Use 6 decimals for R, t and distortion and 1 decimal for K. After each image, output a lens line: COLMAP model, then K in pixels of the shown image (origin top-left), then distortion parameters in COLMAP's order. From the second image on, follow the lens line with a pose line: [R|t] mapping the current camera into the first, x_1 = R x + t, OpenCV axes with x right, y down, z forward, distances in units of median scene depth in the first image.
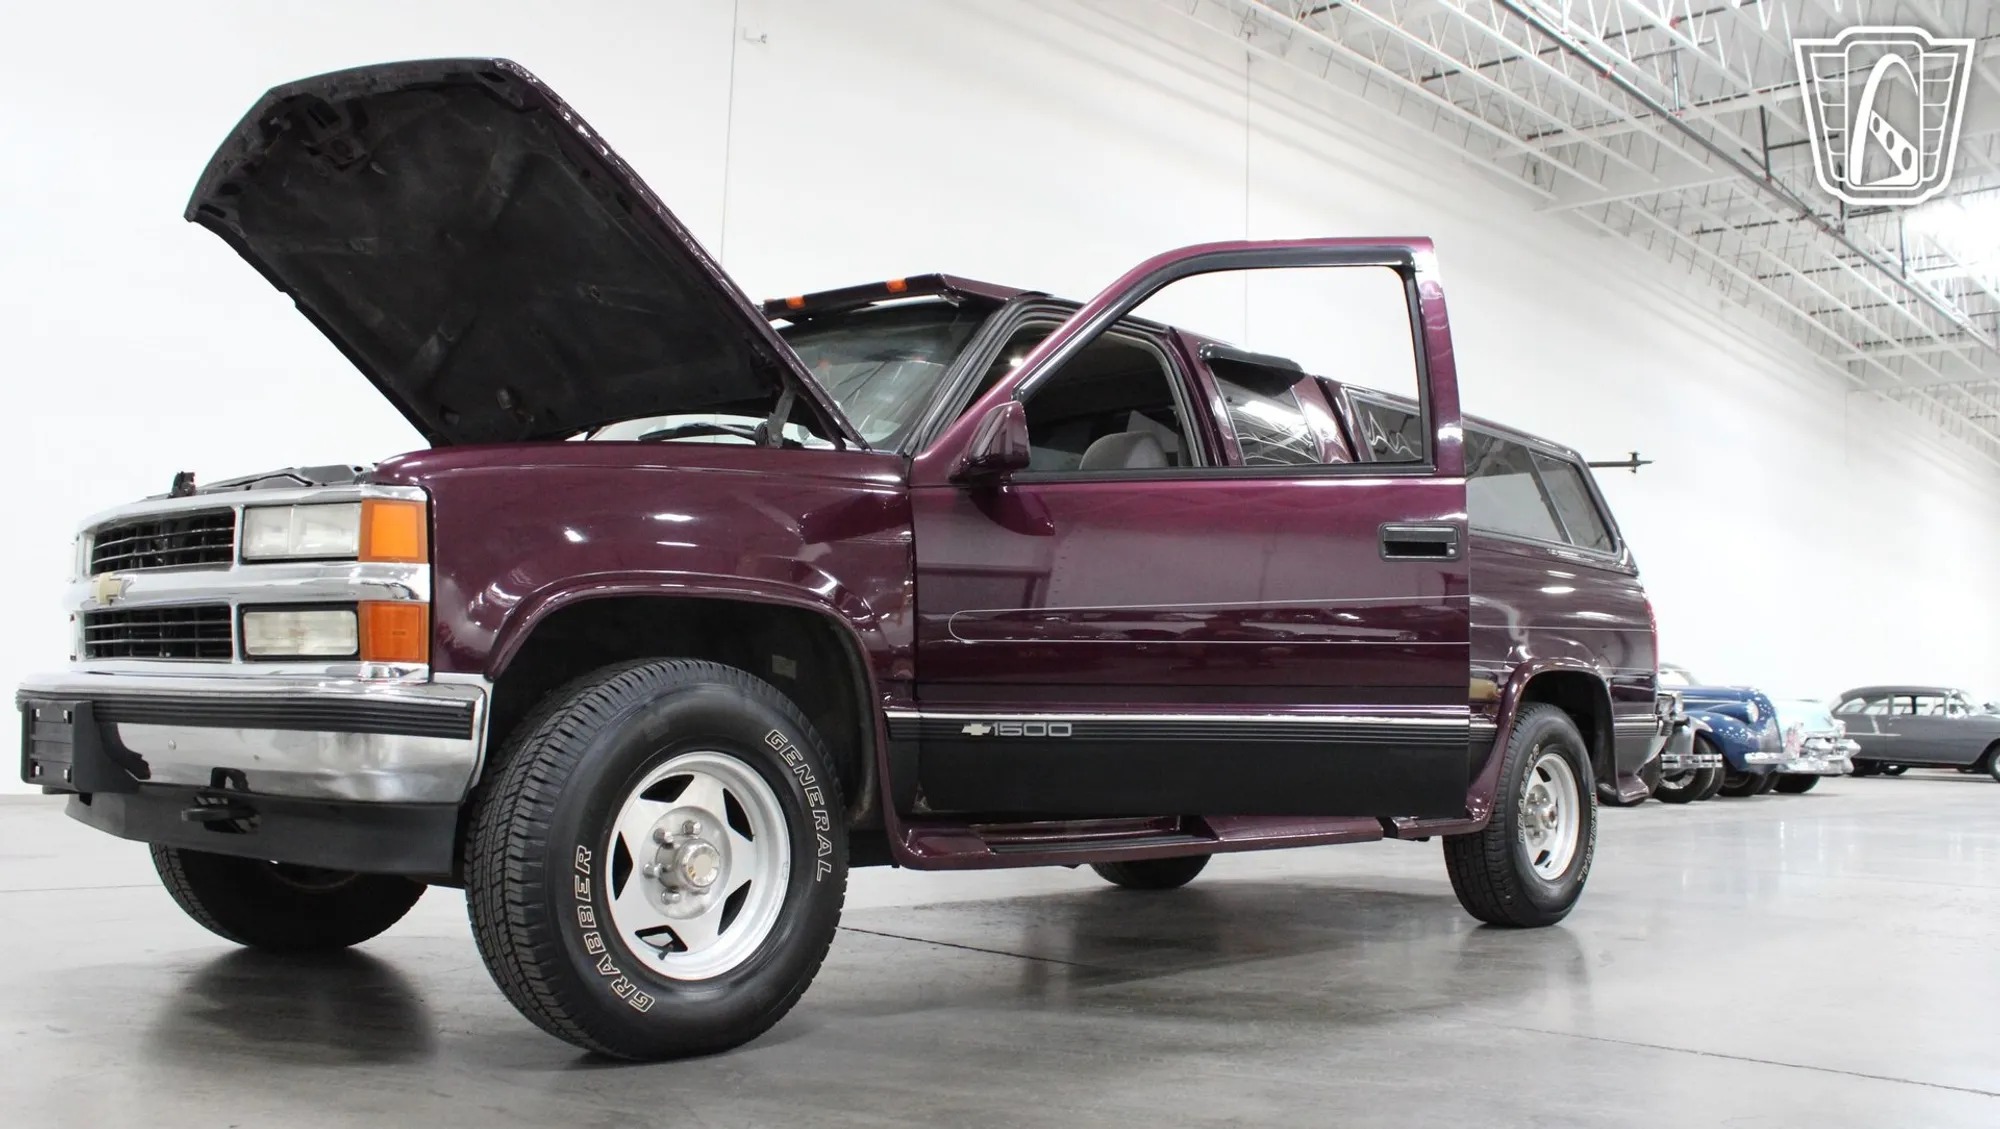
lens RADIAL K [[1734.9, 0, 1005.9], [0, 1734.9, 560.7], [0, 0, 1]] dist [-0.159288, 0.154494]
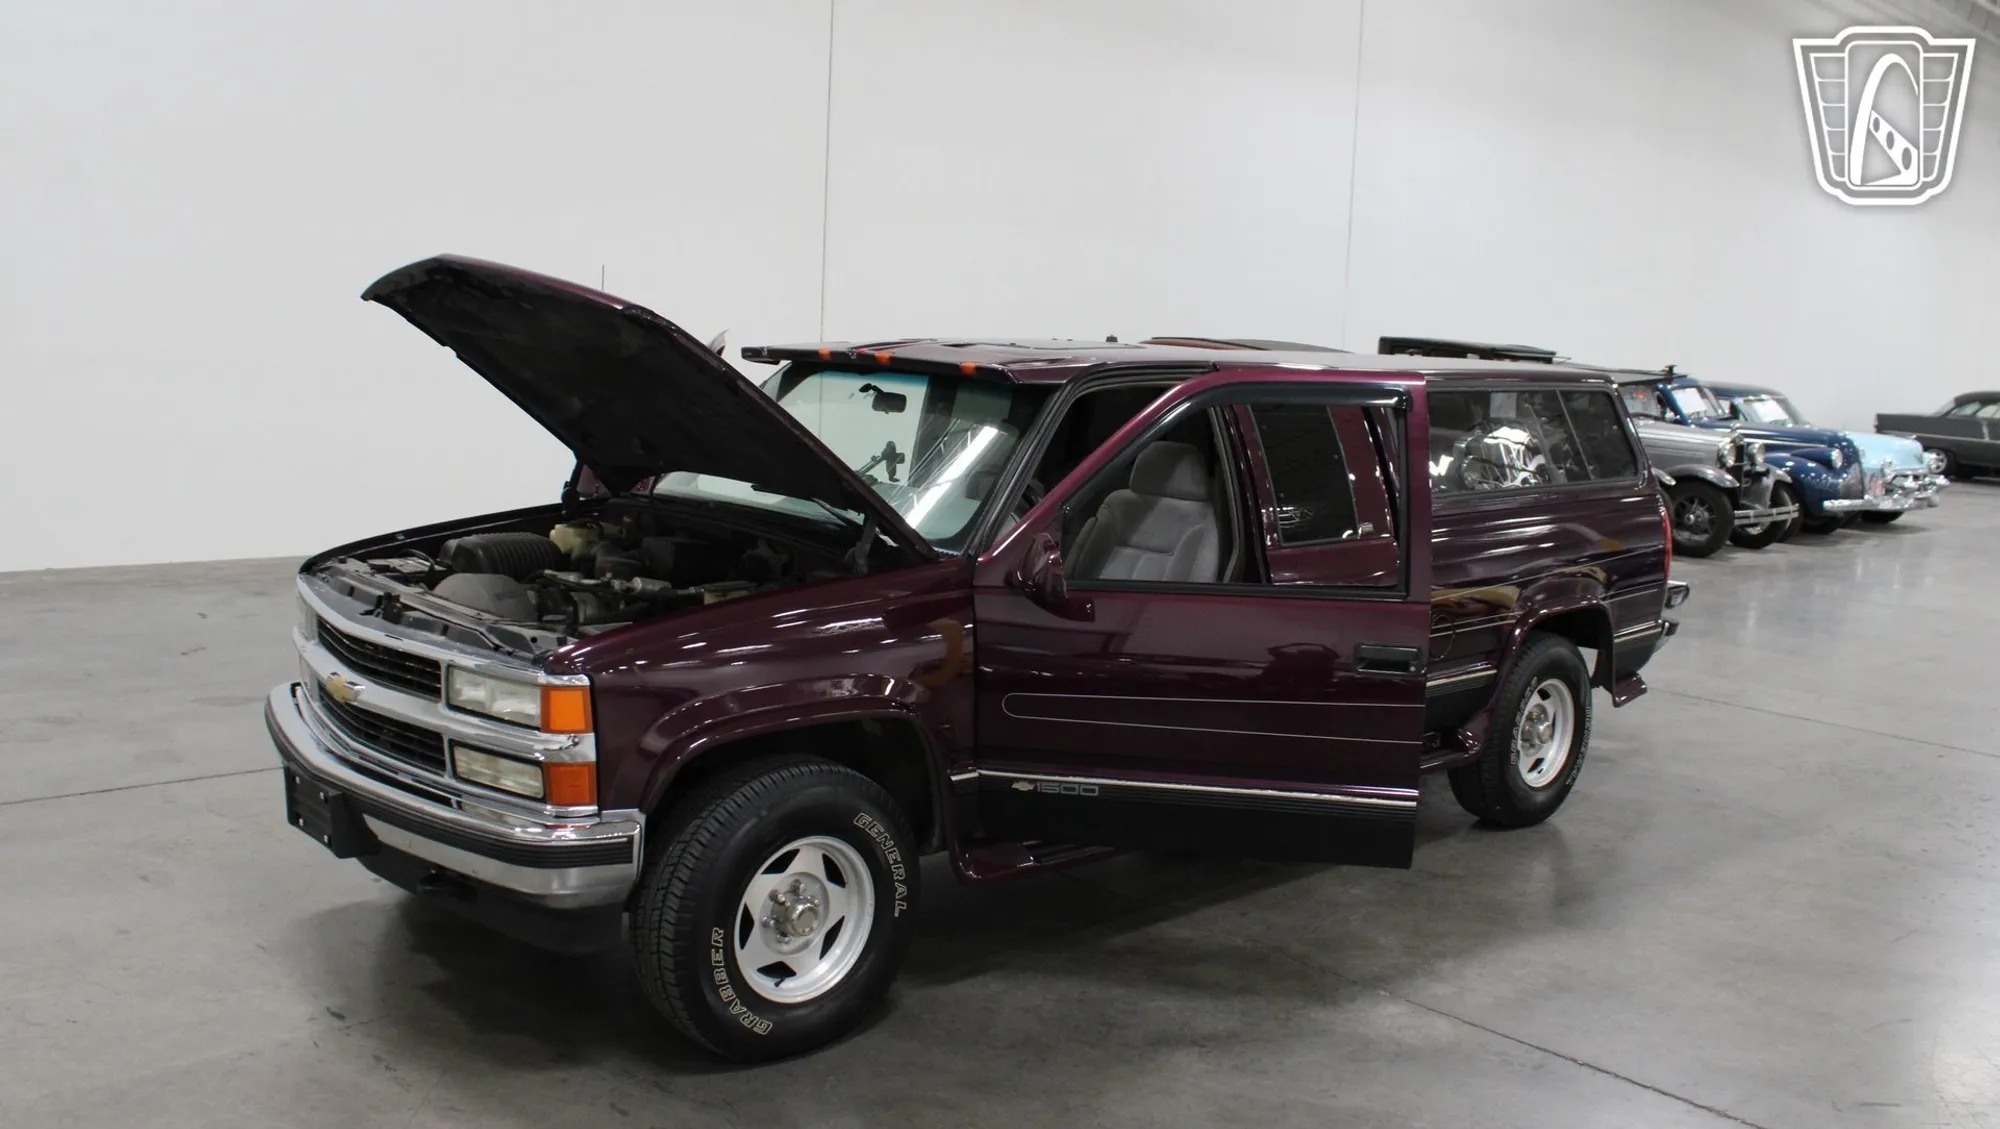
lens RADIAL K [[1734.9, 0, 1005.9], [0, 1734.9, 560.7], [0, 0, 1]] dist [-0.159288, 0.154494]
pose [[0.997427, 0.025451, -0.067021, 0.055569], [-0.009929, 0.974895, 0.222442, -0.376139], [0.070999, -0.221205, 0.972640, -0.205210]]
